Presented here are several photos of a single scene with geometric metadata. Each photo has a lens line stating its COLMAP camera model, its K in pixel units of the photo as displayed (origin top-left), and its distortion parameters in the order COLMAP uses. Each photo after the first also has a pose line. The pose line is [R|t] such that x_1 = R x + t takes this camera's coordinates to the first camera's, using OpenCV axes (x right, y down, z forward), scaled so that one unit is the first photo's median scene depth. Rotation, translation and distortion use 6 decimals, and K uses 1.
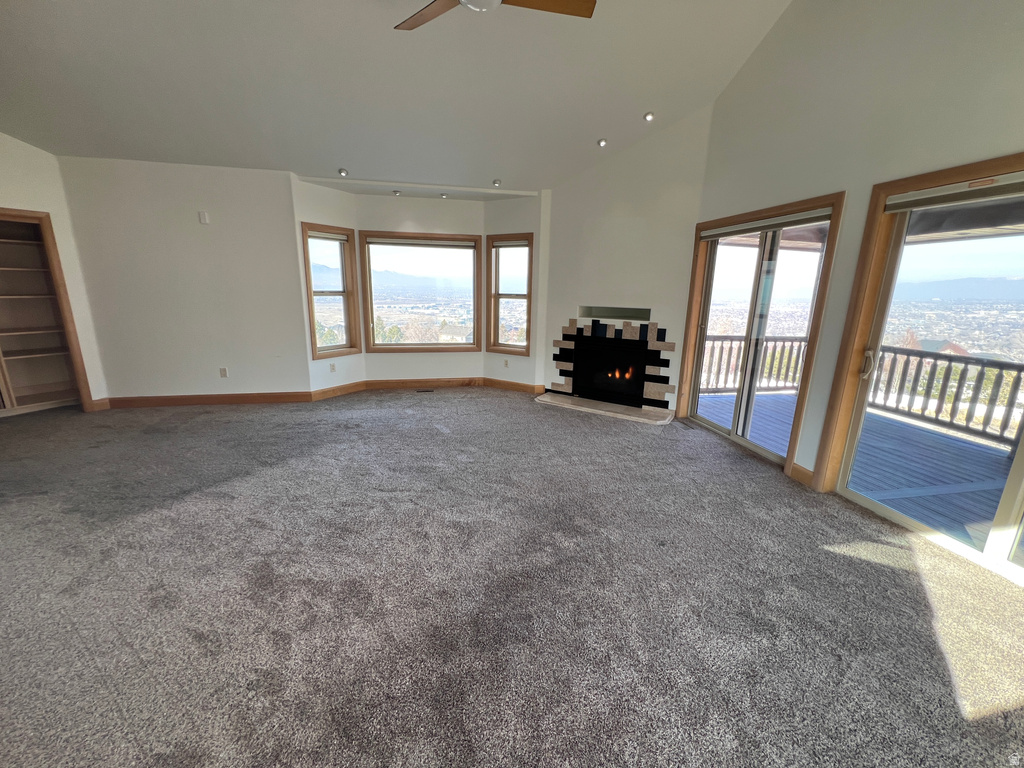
lens RADIAL K [[409.5, 0, 507.3], [0, 409.5, 382.7], [0, 0, 1]] dist [0.004145, 0.000230]
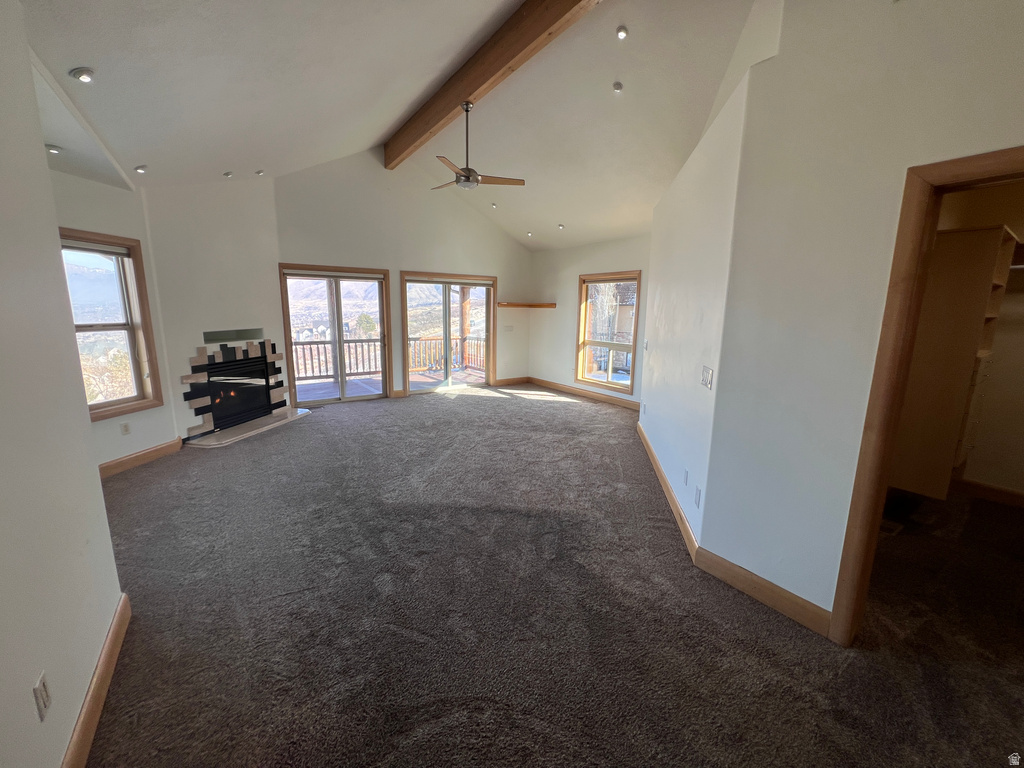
lens RADIAL K [[409.5, 0, 510.4], [0, 409.5, 385.8], [0, 0, 1]] dist [0.004145, 0.000230]
pose [[-0.373954, -0.197034, 0.906276, -0.934686], [0.196386, 0.938192, 0.285007, -0.204295], [-0.906417, 0.284559, -0.312146, 0.713829]]
